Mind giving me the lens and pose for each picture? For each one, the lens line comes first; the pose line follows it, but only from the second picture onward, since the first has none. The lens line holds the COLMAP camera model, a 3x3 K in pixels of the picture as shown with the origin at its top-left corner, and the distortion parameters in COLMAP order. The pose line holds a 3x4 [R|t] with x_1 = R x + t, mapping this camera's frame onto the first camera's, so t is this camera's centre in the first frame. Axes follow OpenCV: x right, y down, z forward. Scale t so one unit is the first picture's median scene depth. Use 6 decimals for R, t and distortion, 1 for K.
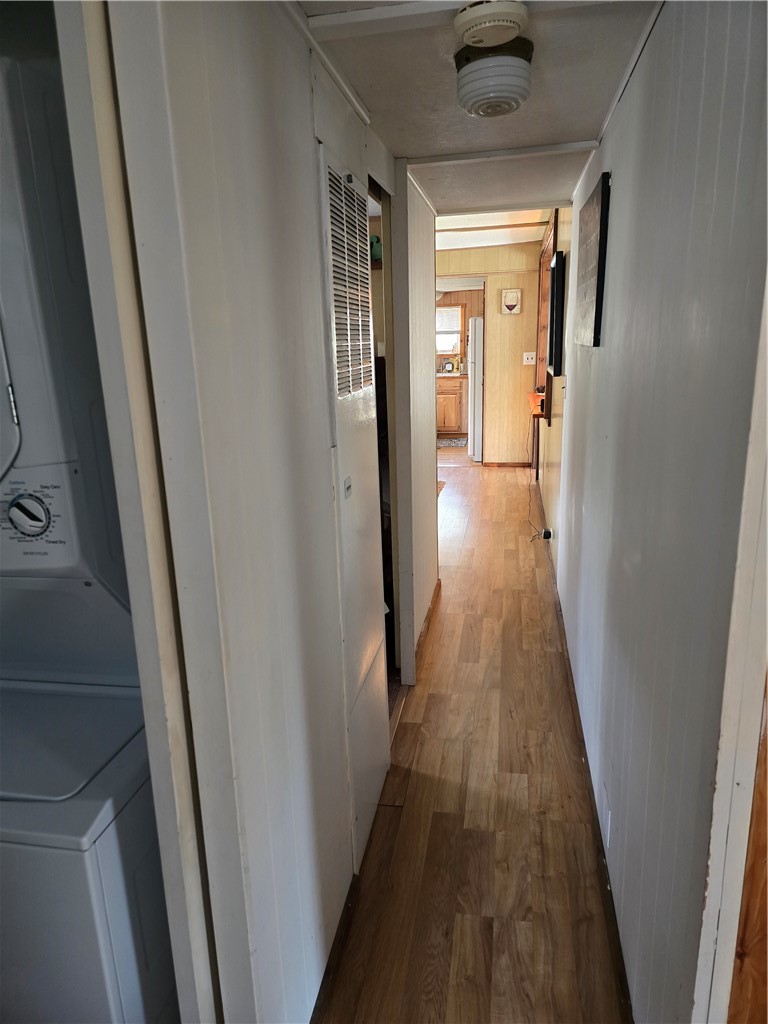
lens RADIAL K [[688.2, 0, 374.7], [0, 688.2, 536.8], [0, 0, 1]] dist [0.058450, -0.056756]
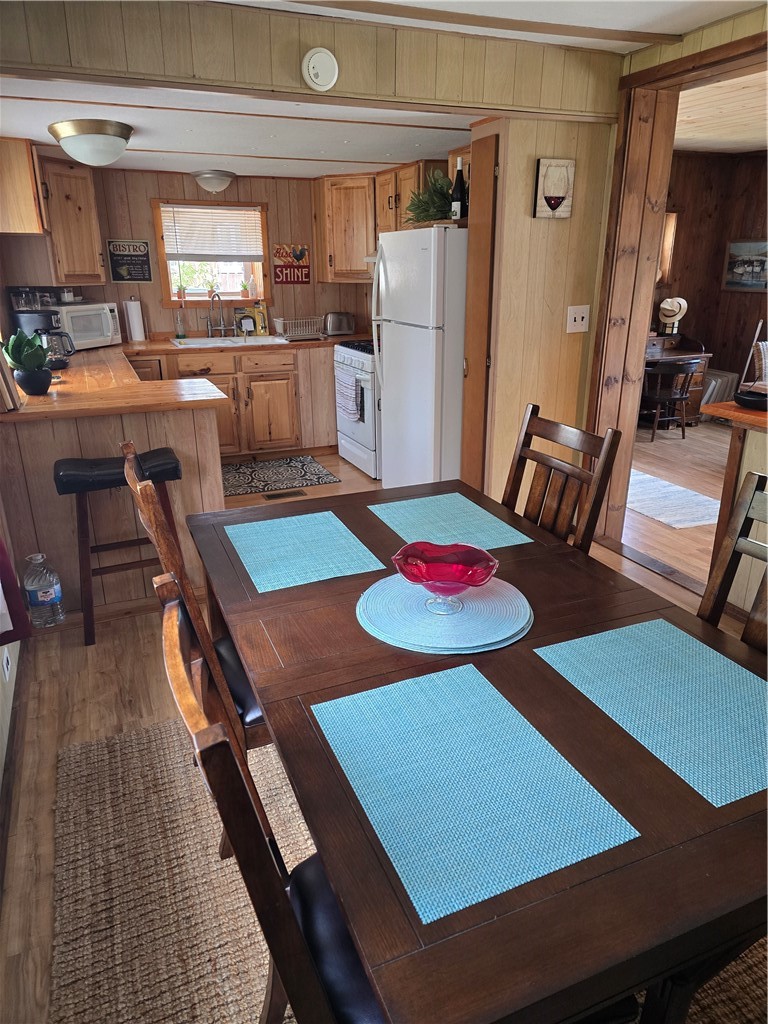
lens RADIAL K [[688.2, 0, 390.9], [0, 688.2, 518.3], [0, 0, 1]] dist [0.058450, -0.056756]
pose [[0.825908, -0.170897, 0.537280, -0.114254], [0.137274, 0.985230, 0.102361, -0.138949], [-0.546838, -0.010786, 0.837169, 0.492652]]
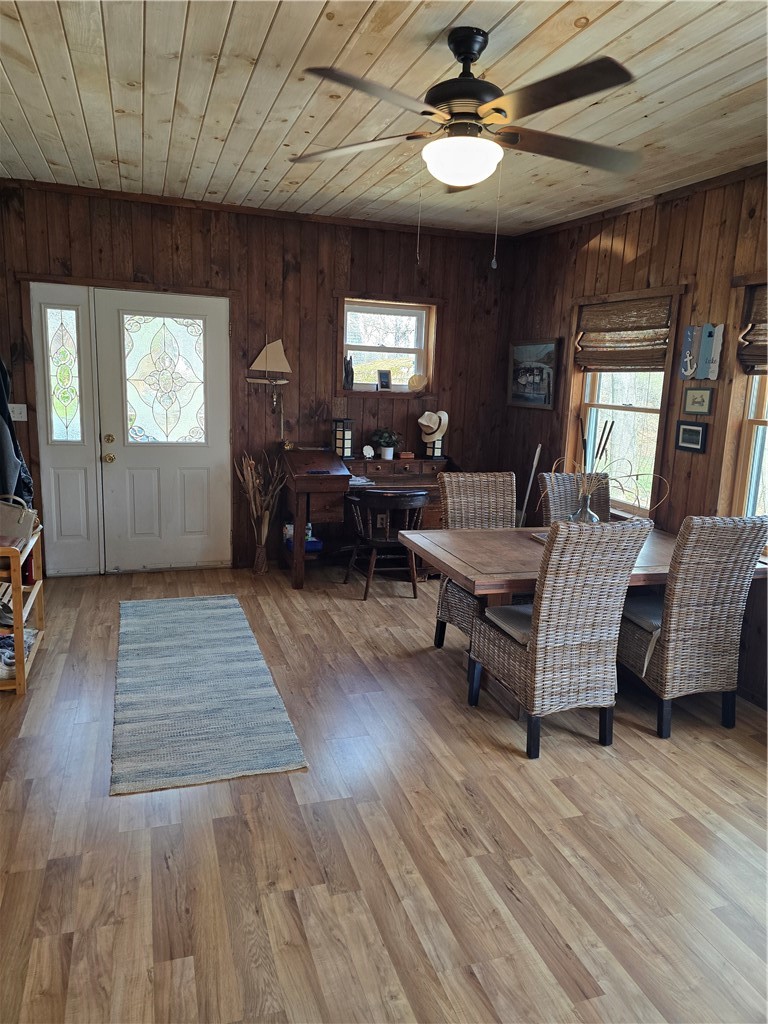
lens RADIAL K [[688.2, 0, 385.6], [0, 688.2, 510.2], [0, 0, 1]] dist [0.058450, -0.056756]
pose [[0.871643, -0.027483, 0.489370, 0.237938], [0.075649, 0.994007, -0.078918, -0.131853], [-0.484268, 0.105809, 0.868498, 0.492608]]
